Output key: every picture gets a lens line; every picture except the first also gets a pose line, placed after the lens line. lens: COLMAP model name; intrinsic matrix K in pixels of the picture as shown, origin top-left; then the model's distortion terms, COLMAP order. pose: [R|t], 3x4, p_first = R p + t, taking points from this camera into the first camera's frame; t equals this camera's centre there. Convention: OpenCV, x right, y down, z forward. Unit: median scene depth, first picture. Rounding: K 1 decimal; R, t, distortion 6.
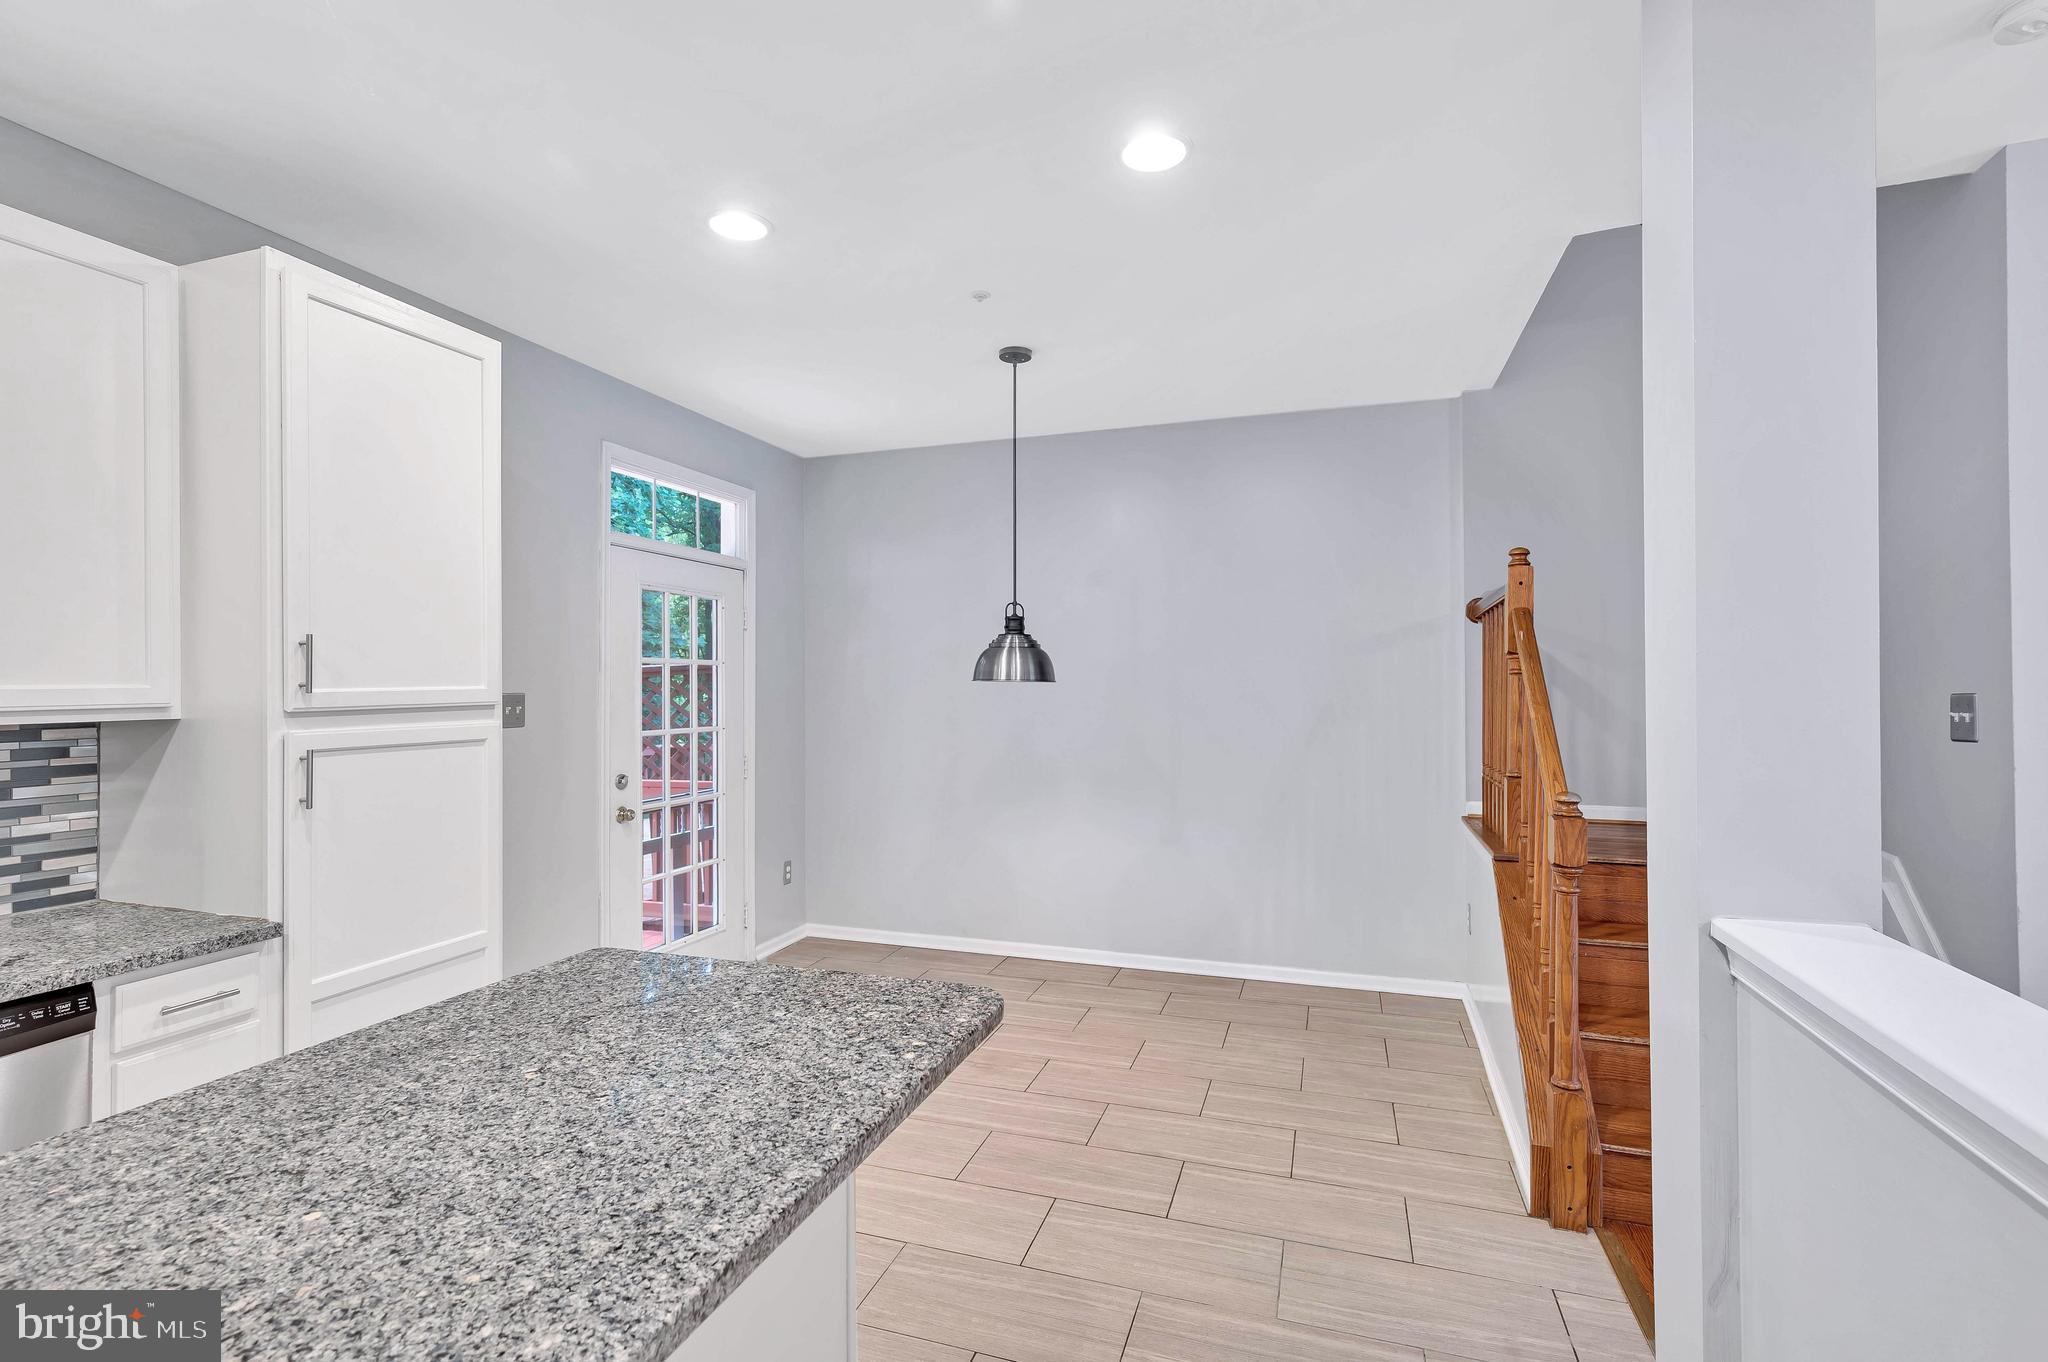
lens RADIAL K [[918.0, 0, 1037.7], [0, 918.0, 666.7], [0, 0, 1]] dist [0.002989, -0.000410]
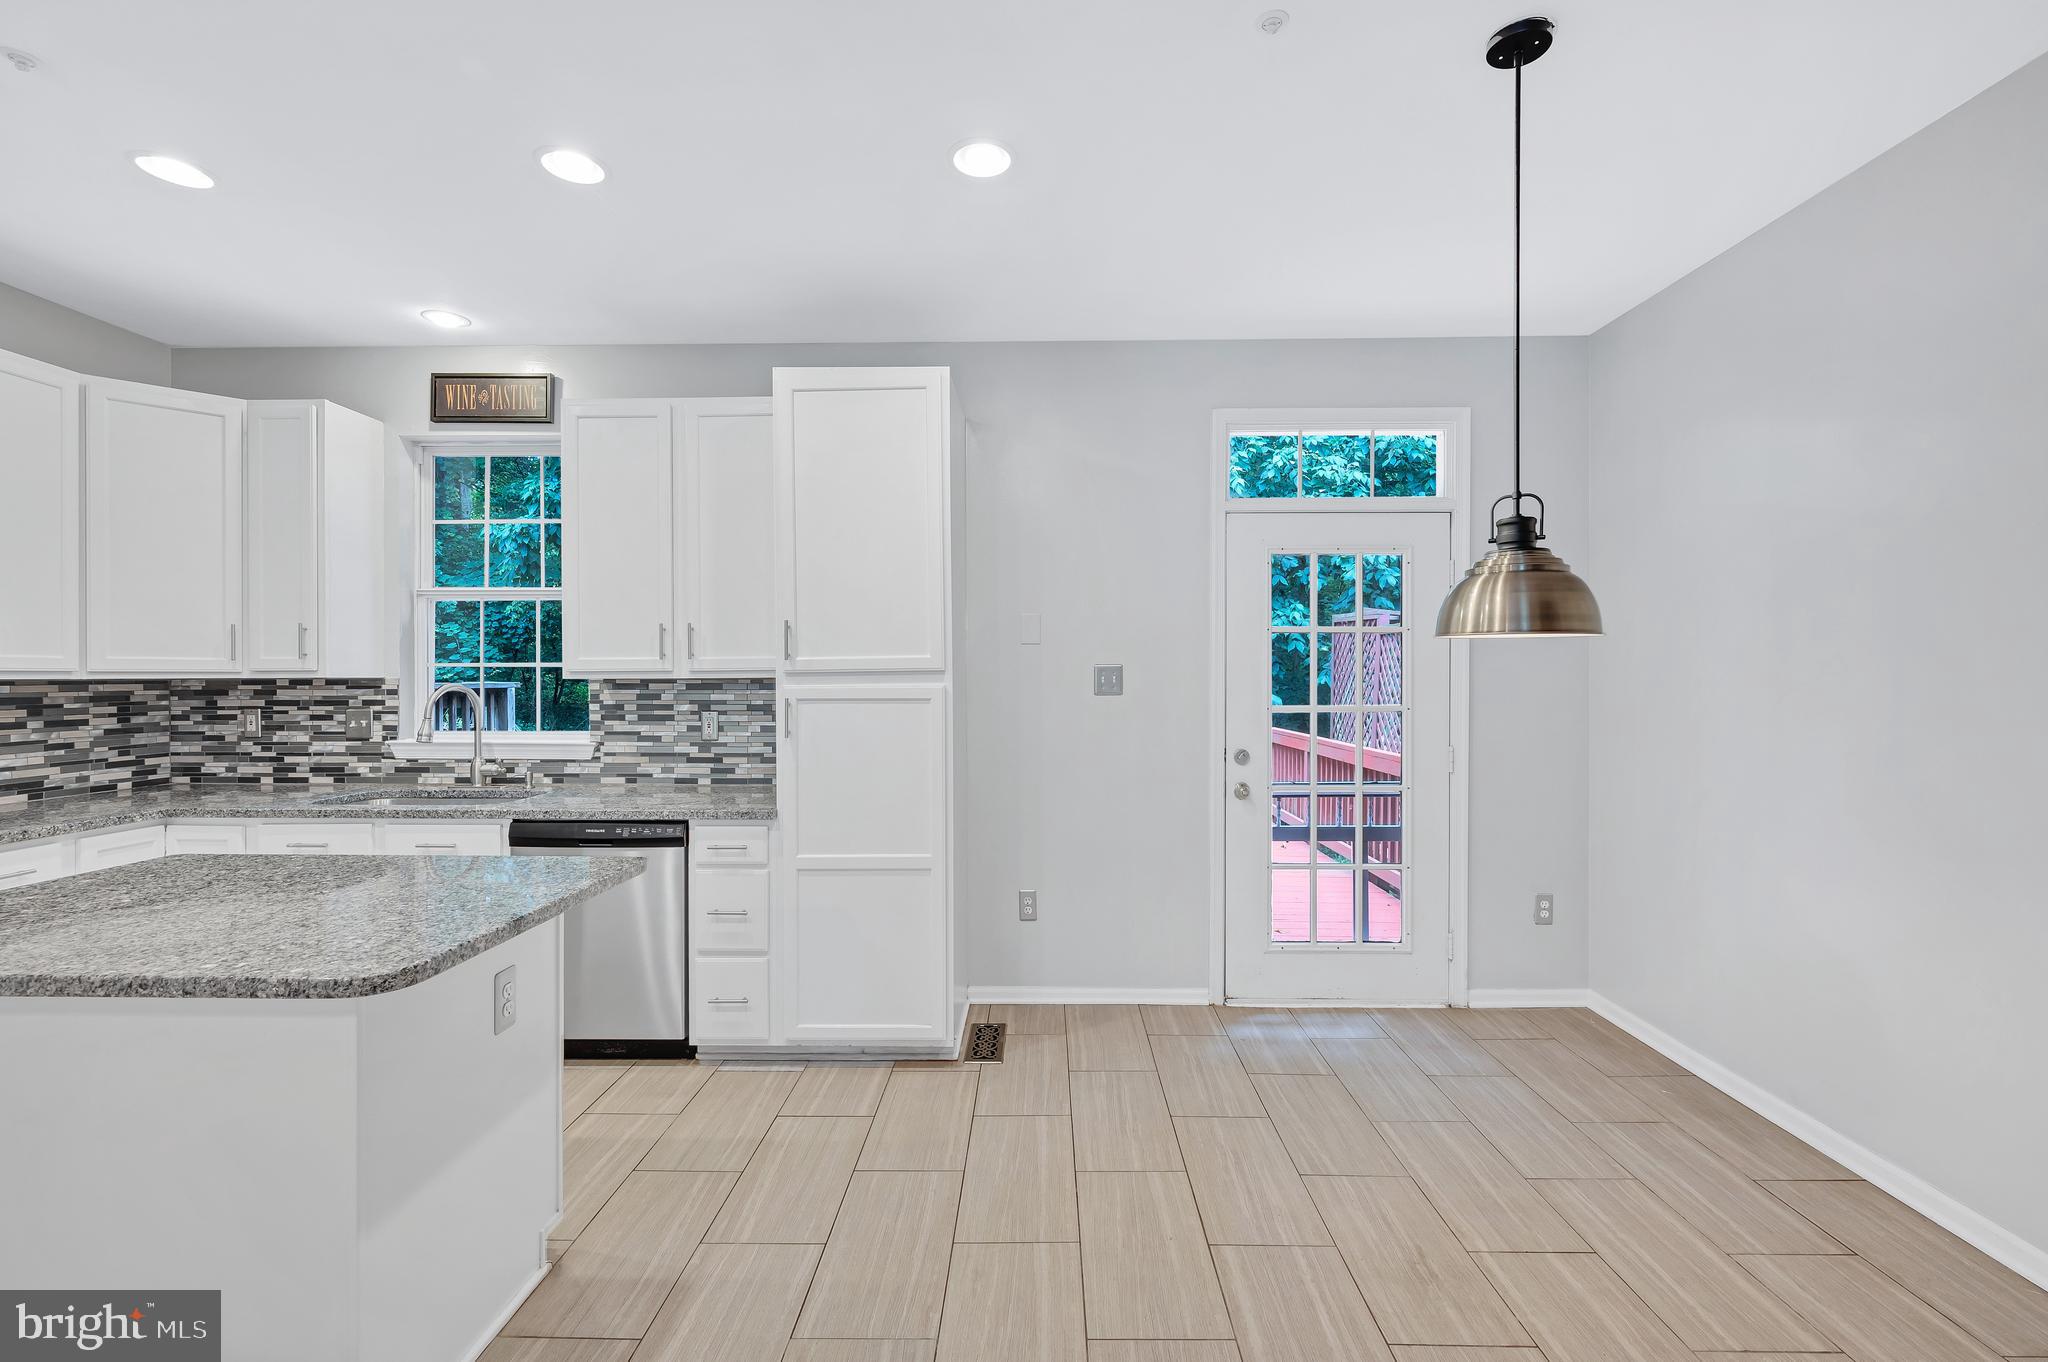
lens RADIAL K [[873.6, 0, 1013.3], [0, 873.6, 679.8], [0, 0, 1]] dist [0.000013, 0.000952]
pose [[0.287808, 0.006537, -0.957666, 0.880784], [0.023585, 0.999625, 0.013912, 0.062189], [0.957398, -0.026590, 0.287546, 1.241911]]
